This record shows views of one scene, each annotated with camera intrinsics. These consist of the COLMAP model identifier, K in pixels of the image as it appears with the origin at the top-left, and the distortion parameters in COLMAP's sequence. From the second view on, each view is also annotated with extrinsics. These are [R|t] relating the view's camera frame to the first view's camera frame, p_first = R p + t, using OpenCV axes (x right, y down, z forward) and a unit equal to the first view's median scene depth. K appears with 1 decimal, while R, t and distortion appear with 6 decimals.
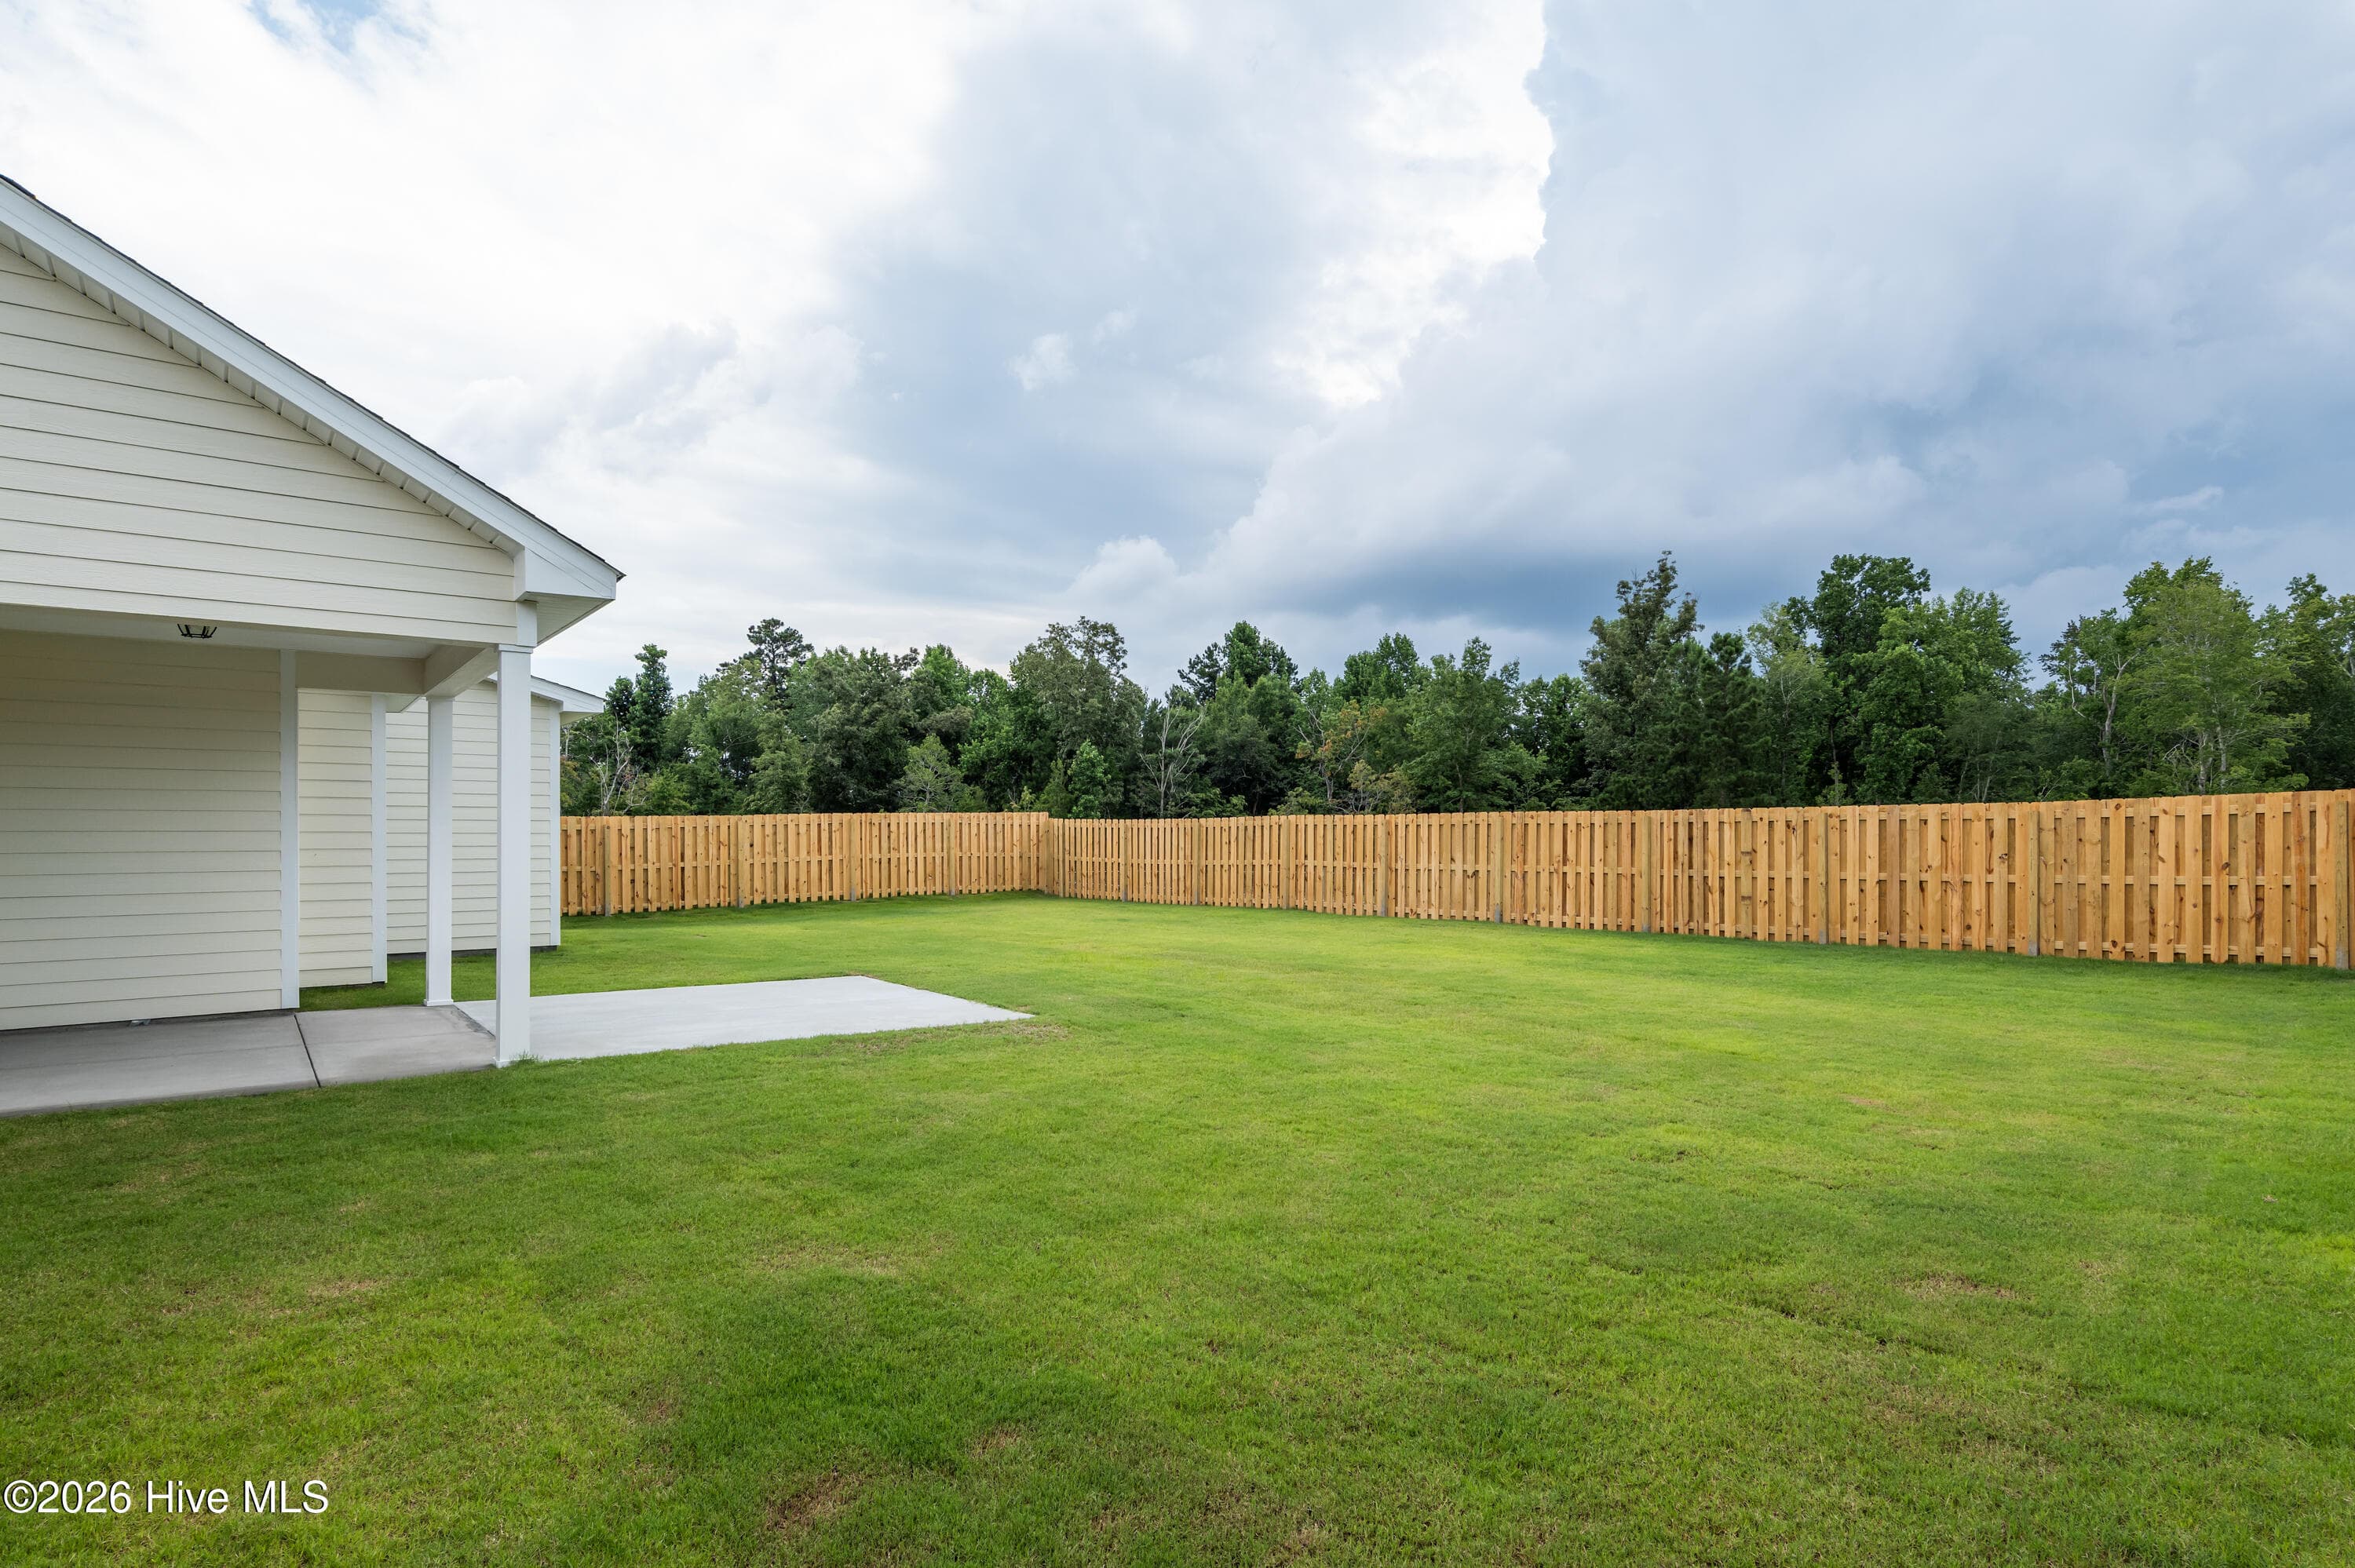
lens RADIAL K [[1238.1, 0, 1190.6], [0, 1238.1, 836.3], [0, 0, 1]] dist [-0.000915, 0.000256]
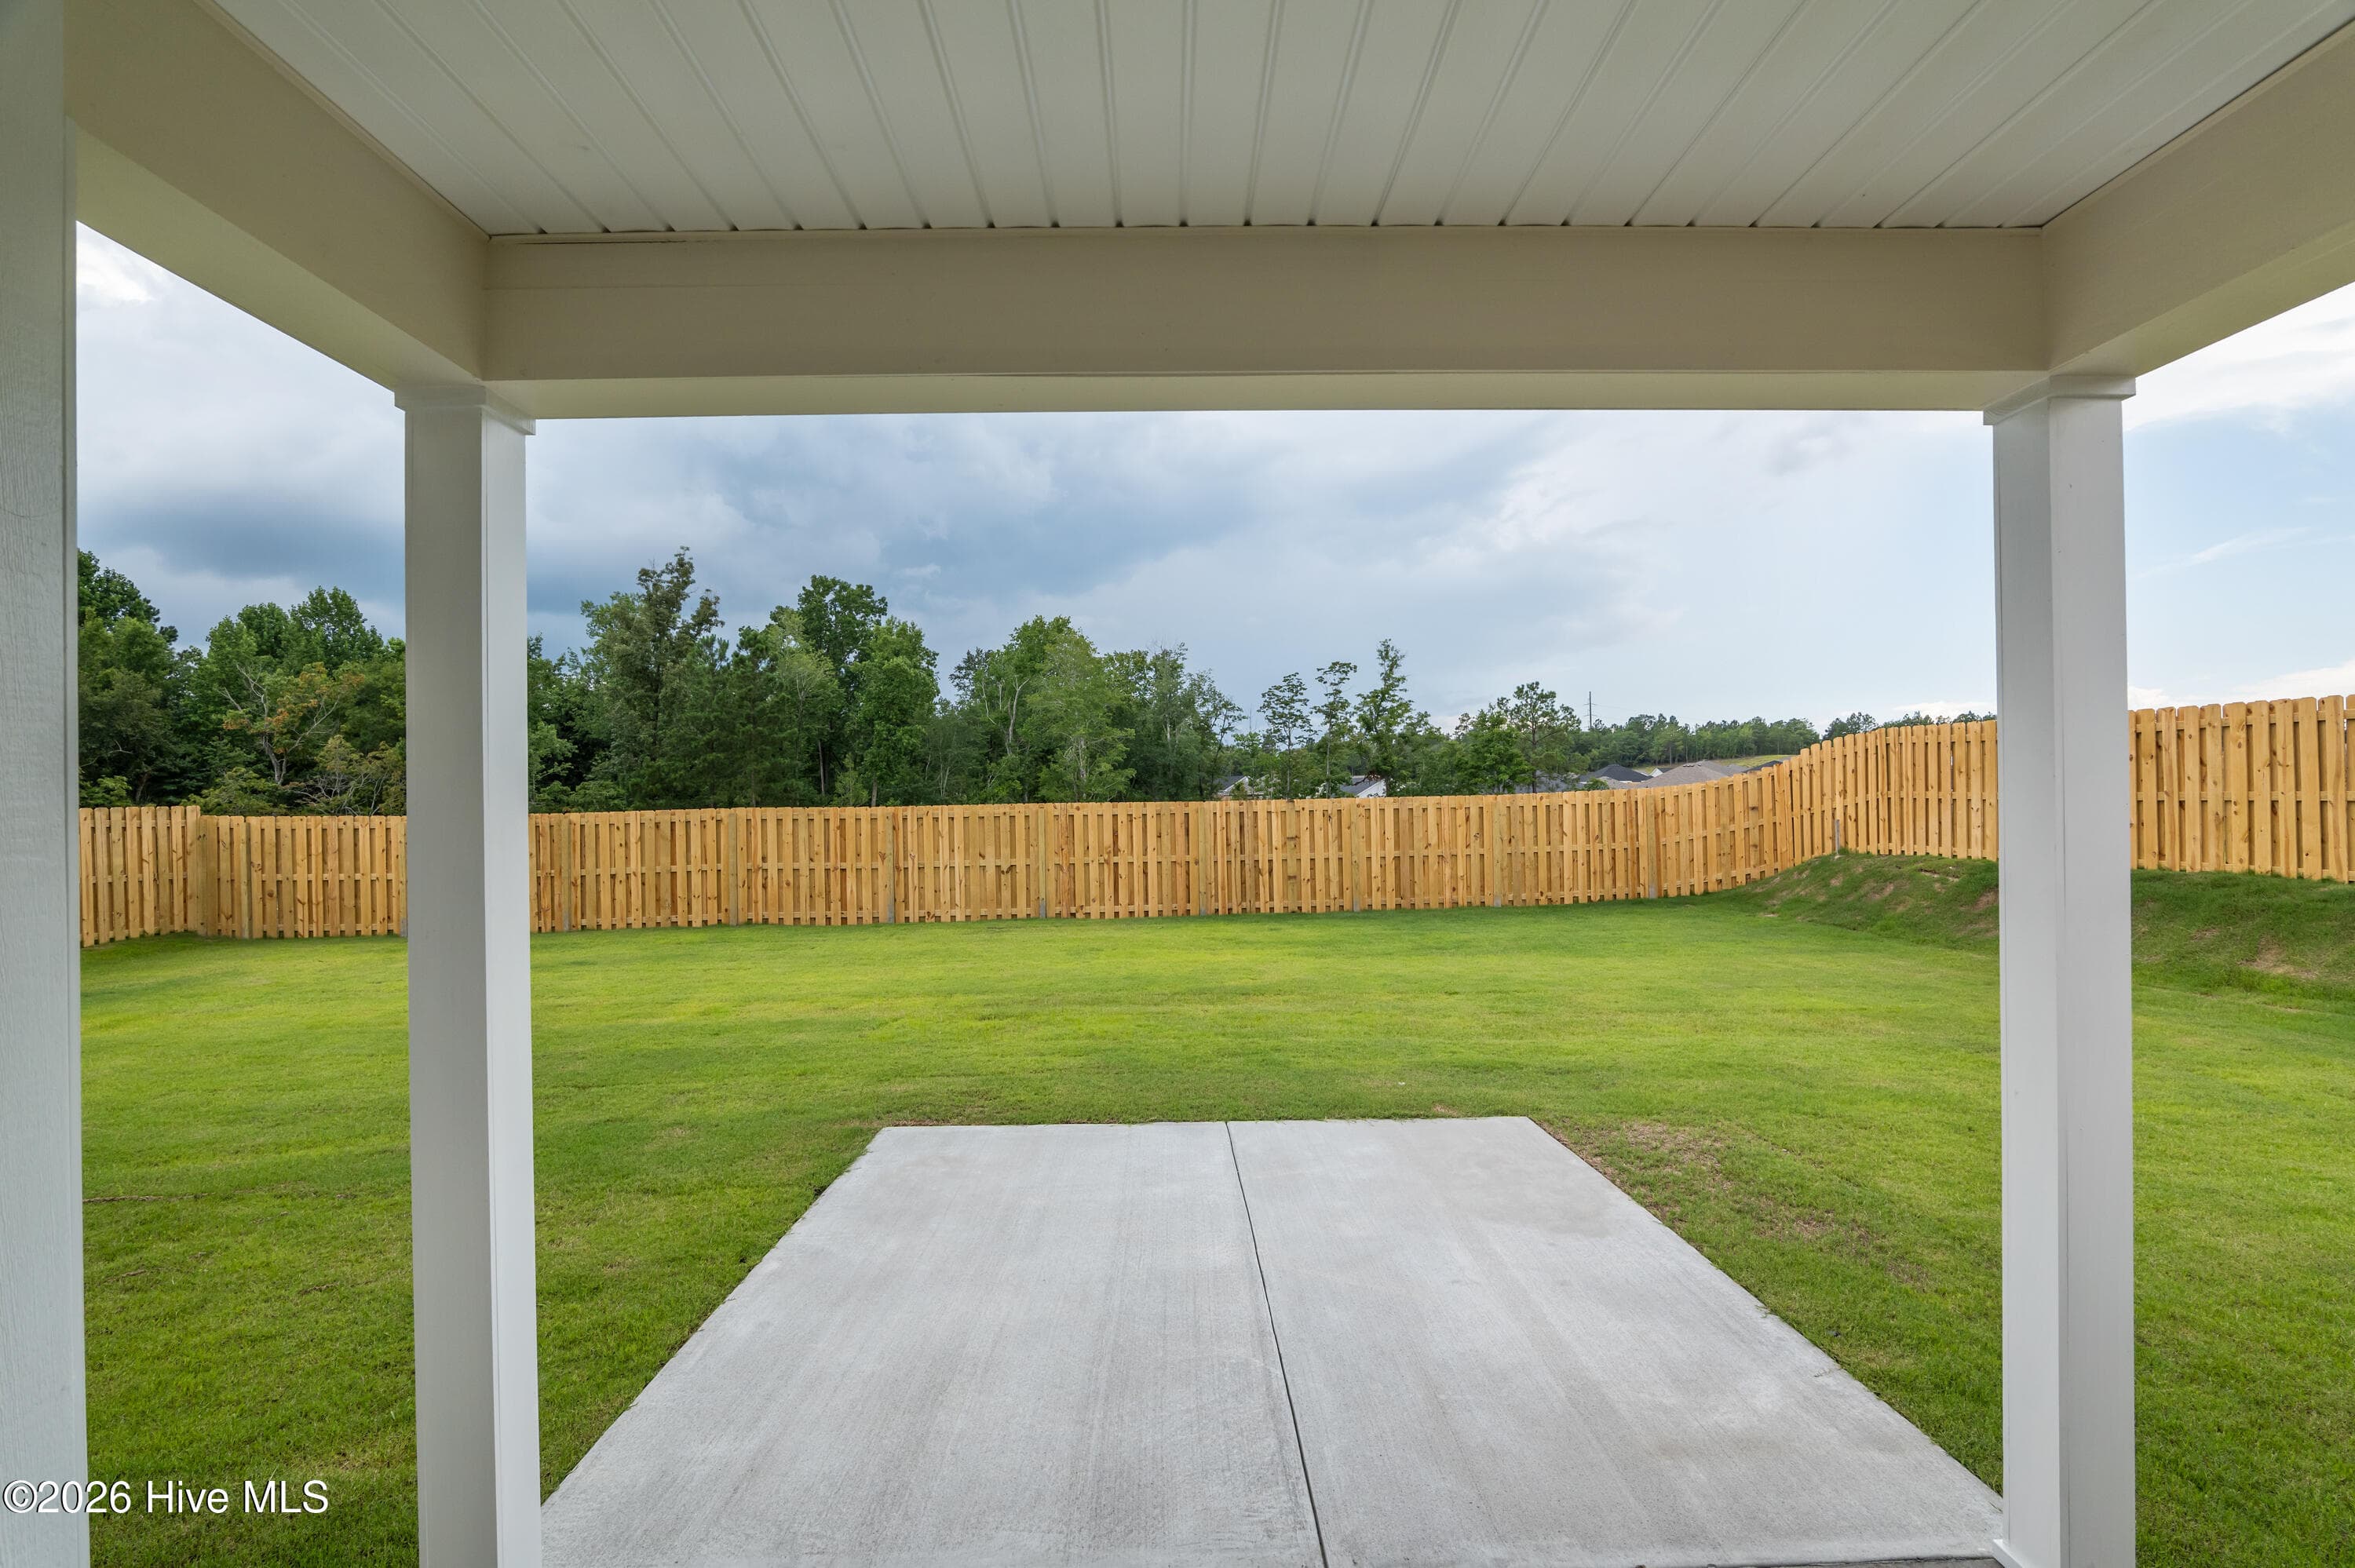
lens RADIAL K [[1109.4, 0, 1180.9], [0, 1109.4, 806.8], [0, 0, 1]] dist [-0.024399, 0.012818]
pose [[0.614220, -0.011768, 0.789047, -0.326747], [0.018058, 0.999837, 0.000855, -0.014074], [-0.788928, 0.013723, 0.614332, 0.343321]]
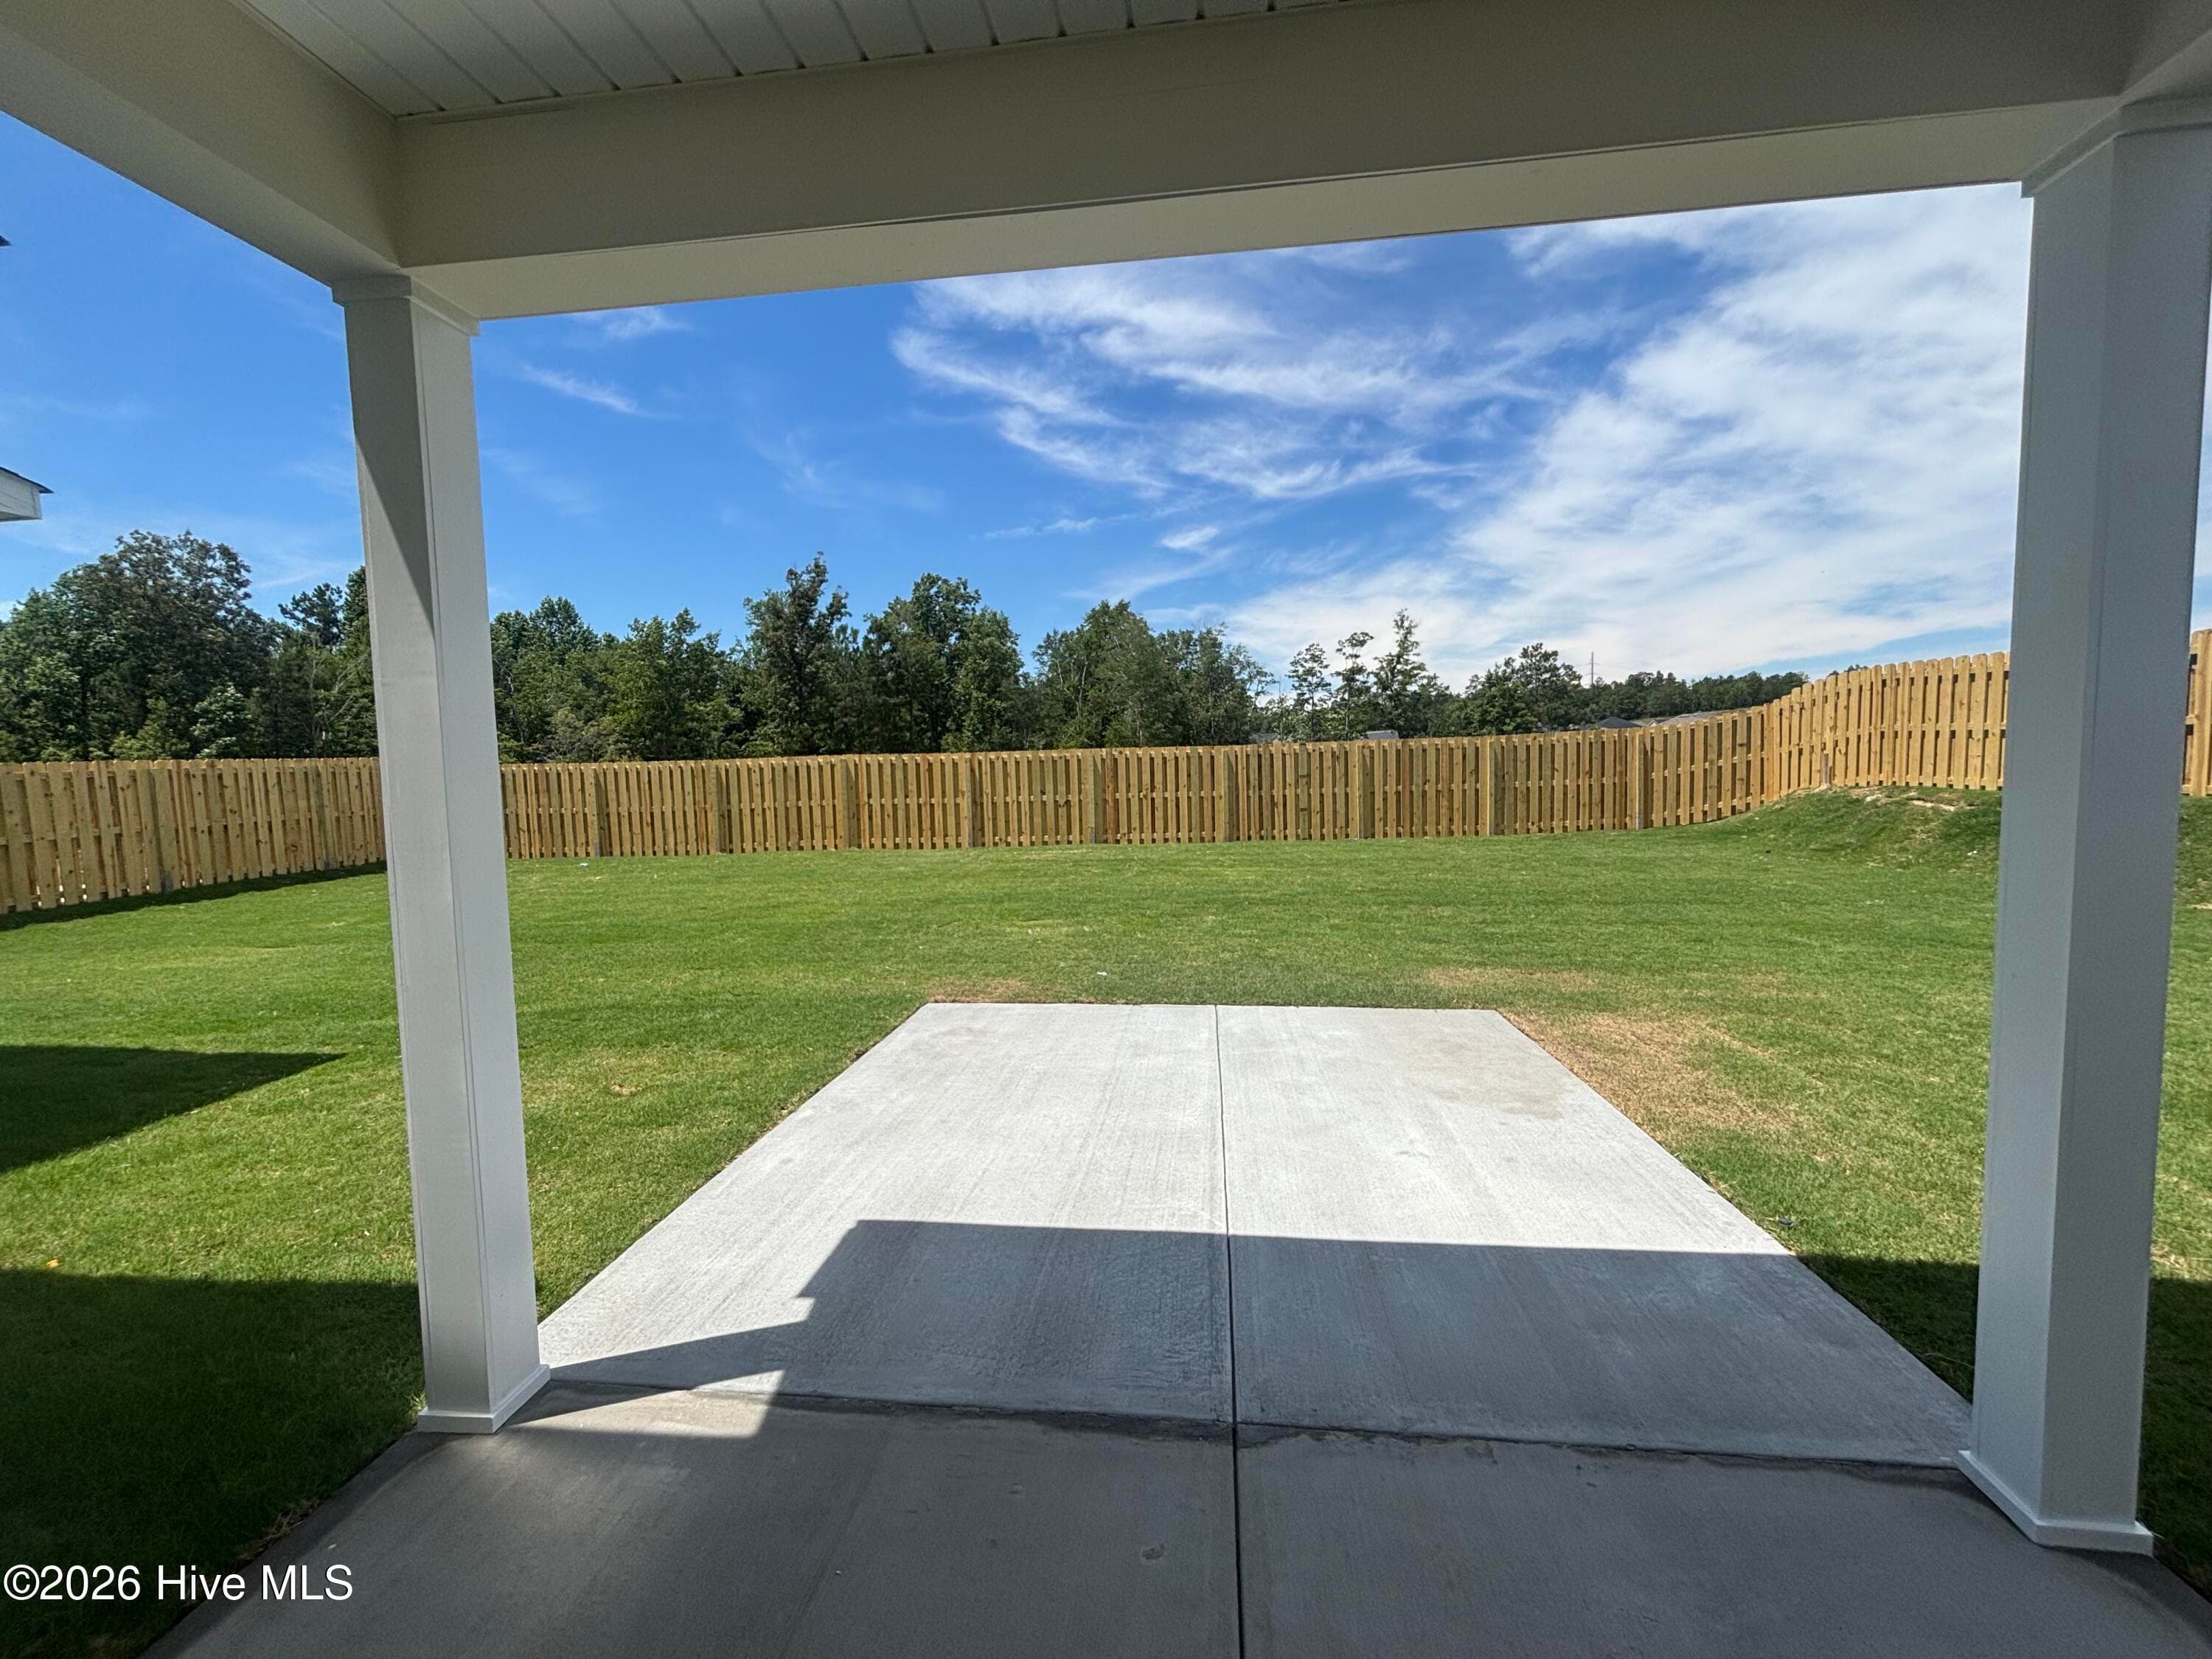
lens RADIAL K [[908.1, 0, 1106.0], [0, 908.1, 829.5], [0, 0, 1]] dist [0.006949, -0.000282]
pose [[0.713131, -0.069979, 0.697530, -0.300510], [0.027497, 0.997032, 0.071914, -0.004235], [-0.700492, -0.032104, 0.712938, 0.344336]]
